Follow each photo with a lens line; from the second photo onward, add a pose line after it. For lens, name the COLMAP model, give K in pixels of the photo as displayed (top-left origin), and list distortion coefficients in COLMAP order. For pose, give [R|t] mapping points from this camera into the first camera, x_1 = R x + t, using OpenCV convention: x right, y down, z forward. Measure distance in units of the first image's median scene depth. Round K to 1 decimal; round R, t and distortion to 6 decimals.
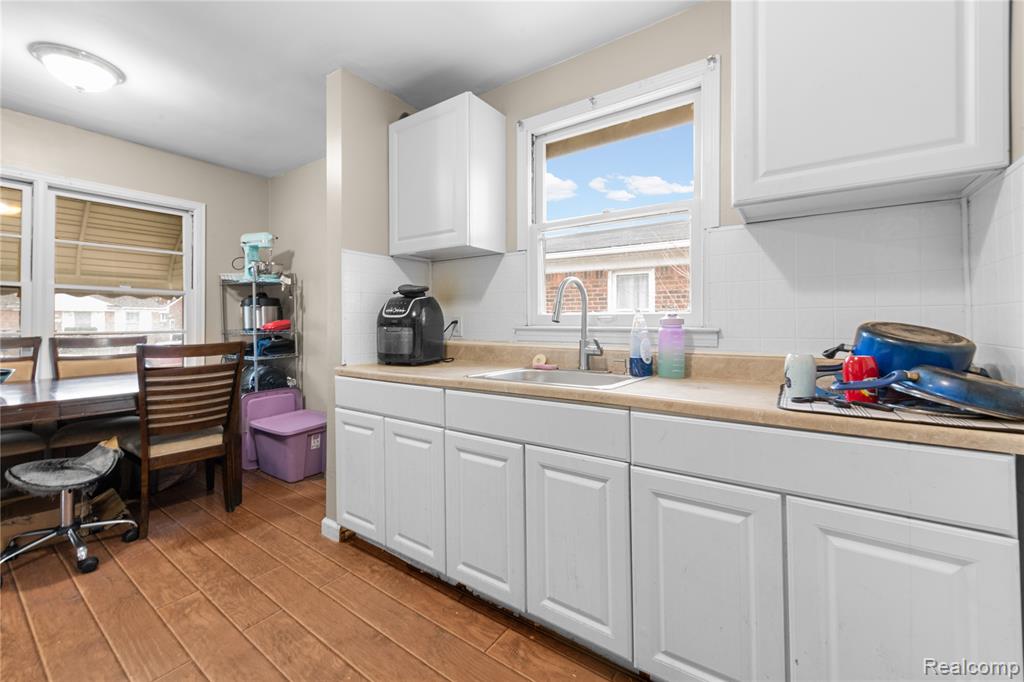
lens RADIAL K [[415.0, 0, 511.1], [0, 415.0, 318.4], [0, 0, 1]] dist [0.010363, -0.000339]
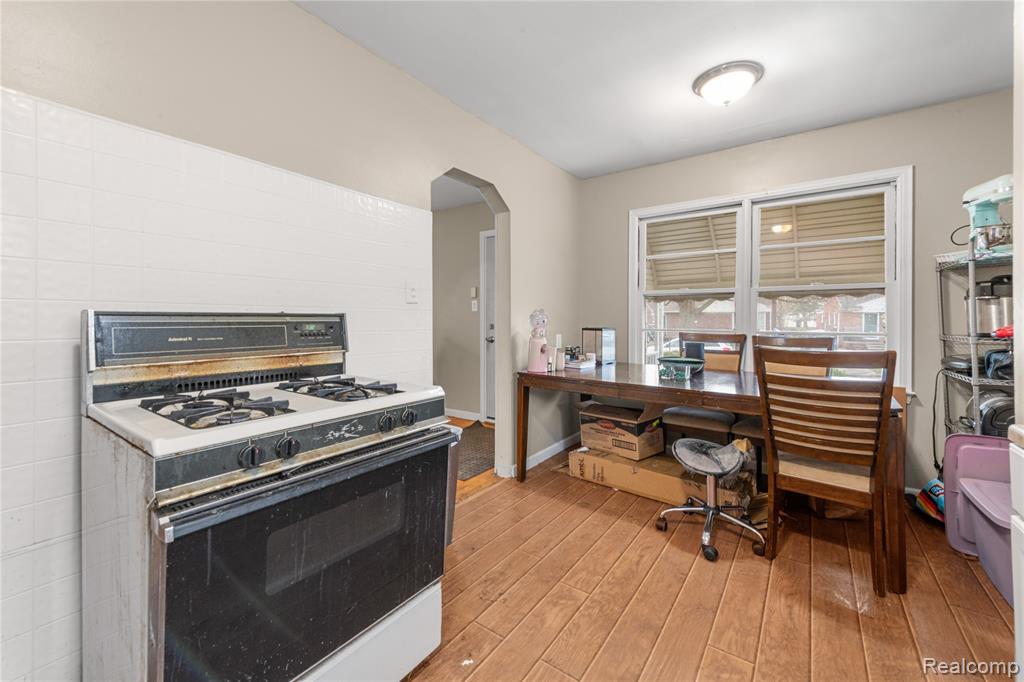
lens RADIAL K [[415.0, 0, 511.1], [0, 415.0, 318.4], [0, 0, 1]] dist [0.010363, -0.000339]
pose [[-0.004697, -0.004044, -0.999981, 0.037564], [0.003773, 0.999985, -0.004062, 0.002454], [0.999982, -0.003792, -0.004682, 0.455910]]
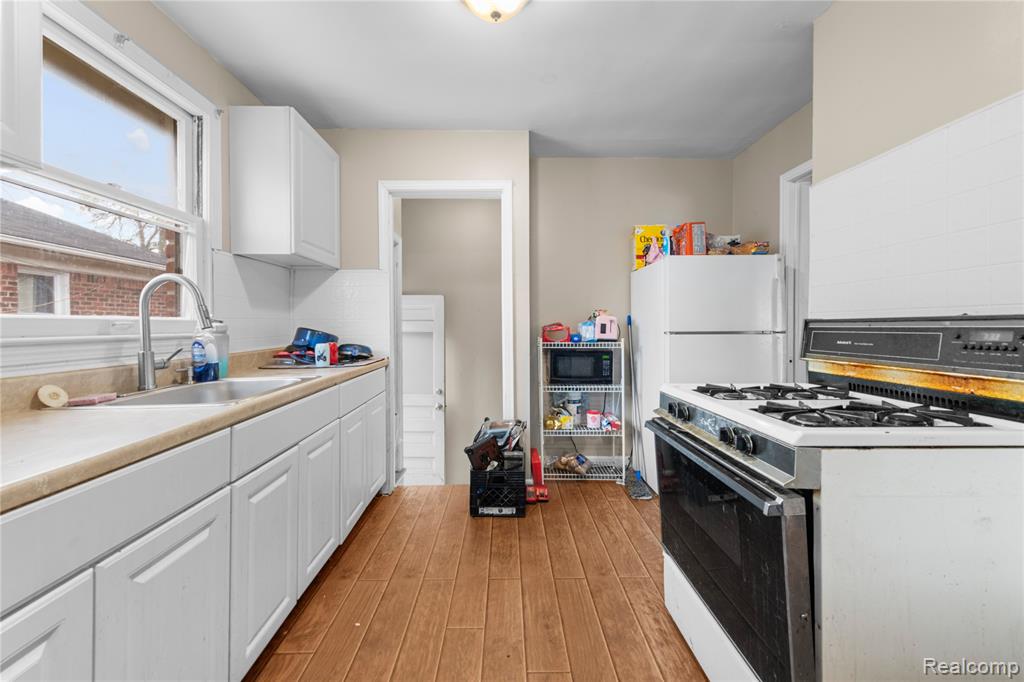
lens RADIAL K [[408.0, 0, 510.0], [0, 408.0, 327.3], [0, 0, 1]] dist [0.003028, 0.000201]
pose [[-0.593676, -0.001407, 0.804703, -0.773399], [-0.001270, 0.999999, 0.000812, 0.003500], [-0.804703, -0.000540, -0.593677, 0.813016]]
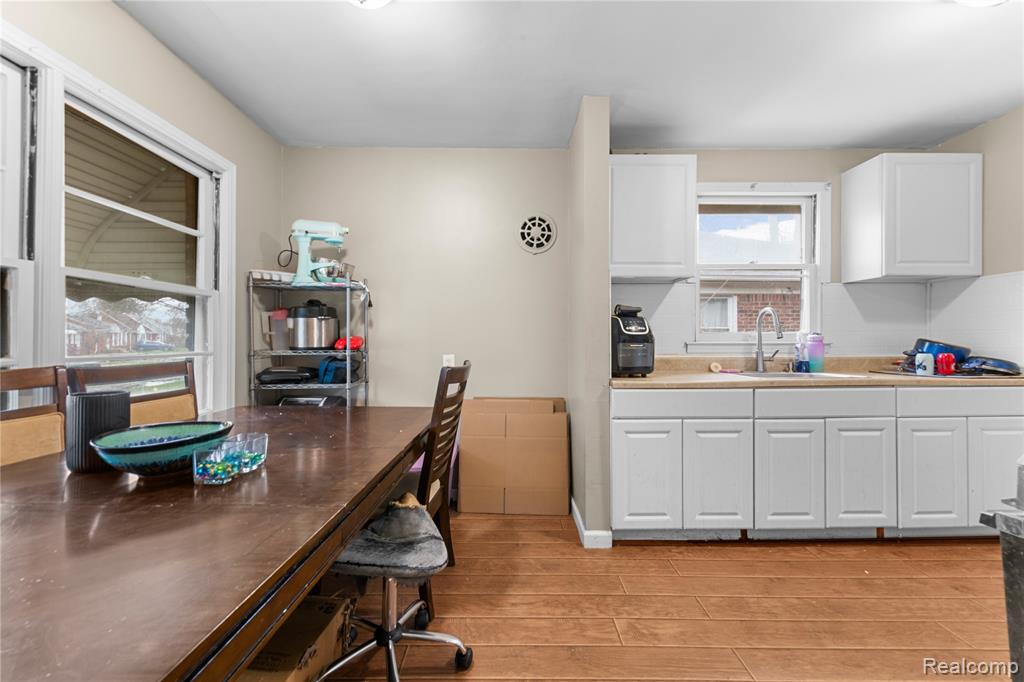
lens RADIAL K [[407.6, 0, 514.6], [0, 407.6, 335.7], [0, 0, 1]] dist [0.013815, -0.000089]
pose [[0.809654, 0.003072, 0.586900, -1.224027], [-0.003562, 0.999994, -0.000321, 0.002105], [-0.586897, -0.001831, 0.809660, 0.307054]]
